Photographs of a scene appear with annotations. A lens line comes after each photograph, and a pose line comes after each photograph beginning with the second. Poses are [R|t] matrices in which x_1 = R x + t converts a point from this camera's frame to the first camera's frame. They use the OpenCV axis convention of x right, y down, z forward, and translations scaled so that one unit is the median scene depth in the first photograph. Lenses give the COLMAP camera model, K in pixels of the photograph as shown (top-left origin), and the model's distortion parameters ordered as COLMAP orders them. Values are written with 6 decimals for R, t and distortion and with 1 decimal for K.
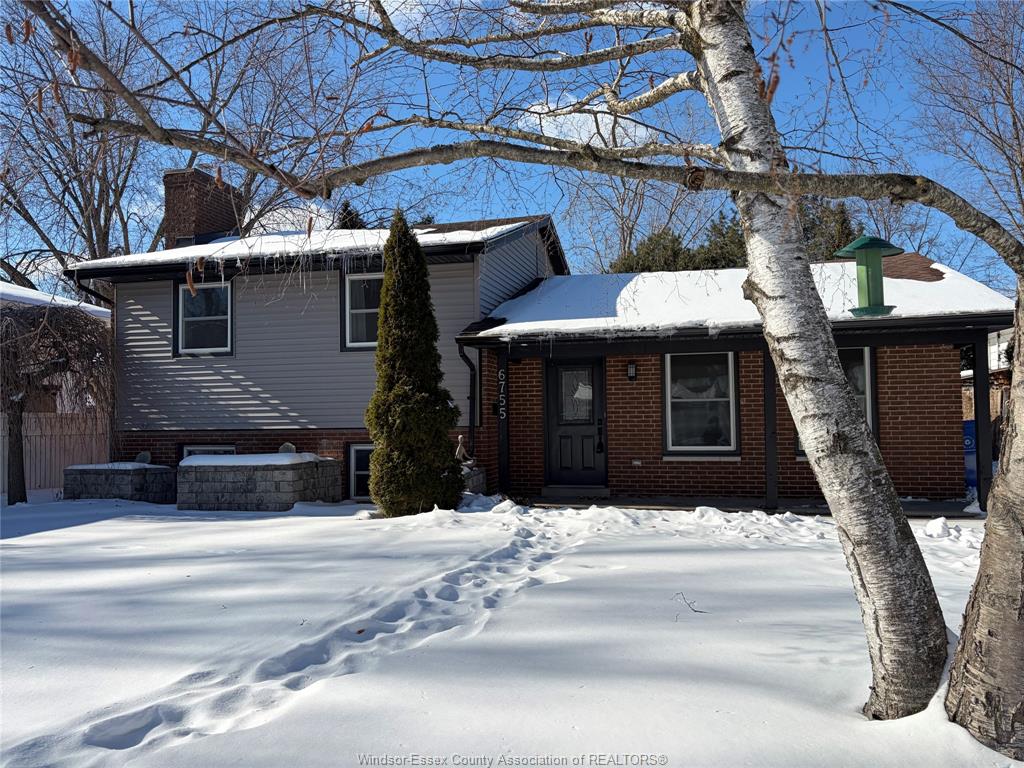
lens RADIAL K [[765.5, 0, 513.7], [0, 765.5, 388.8], [0, 0, 1]] dist [0.052381, -0.051547]
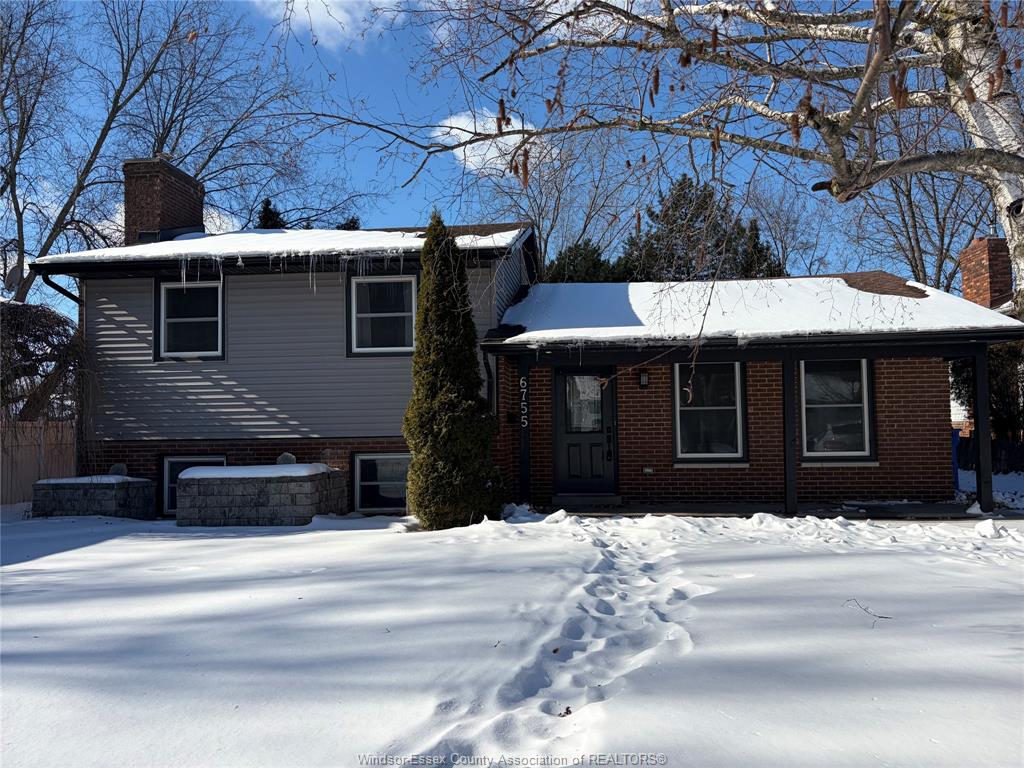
lens RADIAL K [[765.5, 0, 517.4], [0, 765.5, 388.6], [0, 0, 1]] dist [0.052381, -0.051547]
pose [[0.989283, 0.005242, 0.145916, -0.170793], [-0.003901, 0.999948, -0.009473, -0.000974], [-0.145958, 0.008802, 0.989252, 0.024261]]
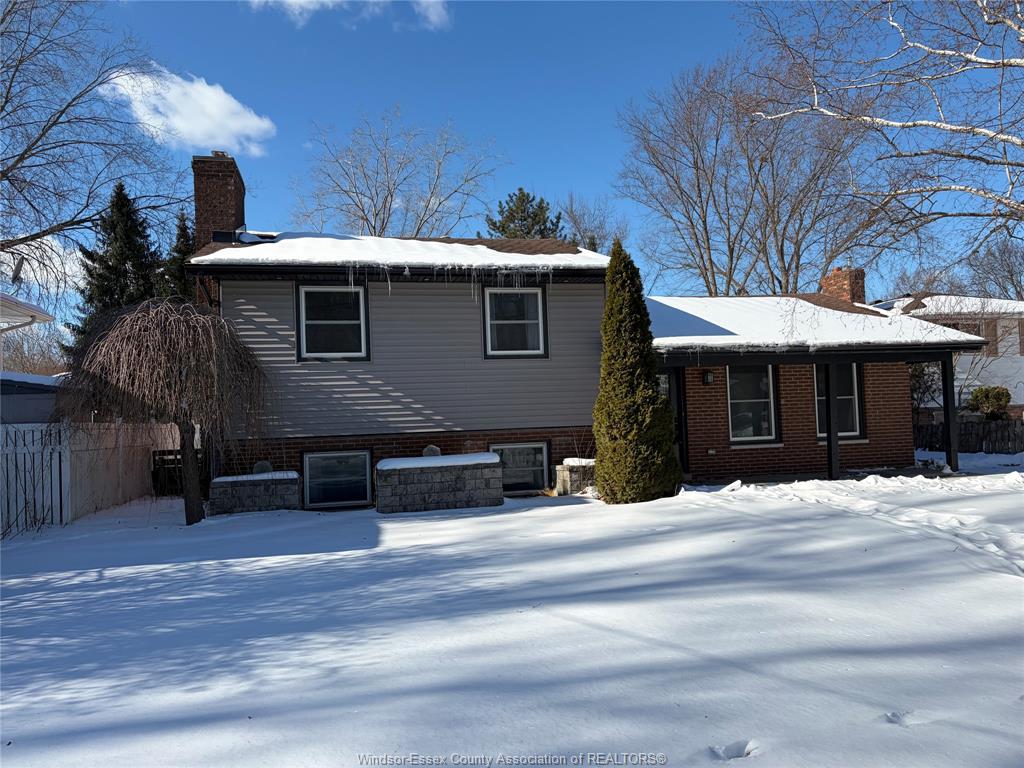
lens RADIAL K [[765.5, 0, 515.4], [0, 765.5, 387.7], [0, 0, 1]] dist [0.052381, -0.051547]
pose [[0.894848, -0.000313, 0.446371, -0.736566], [0.005394, 0.999934, -0.010112, 0.003736], [-0.446338, 0.011456, 0.894791, 0.023082]]
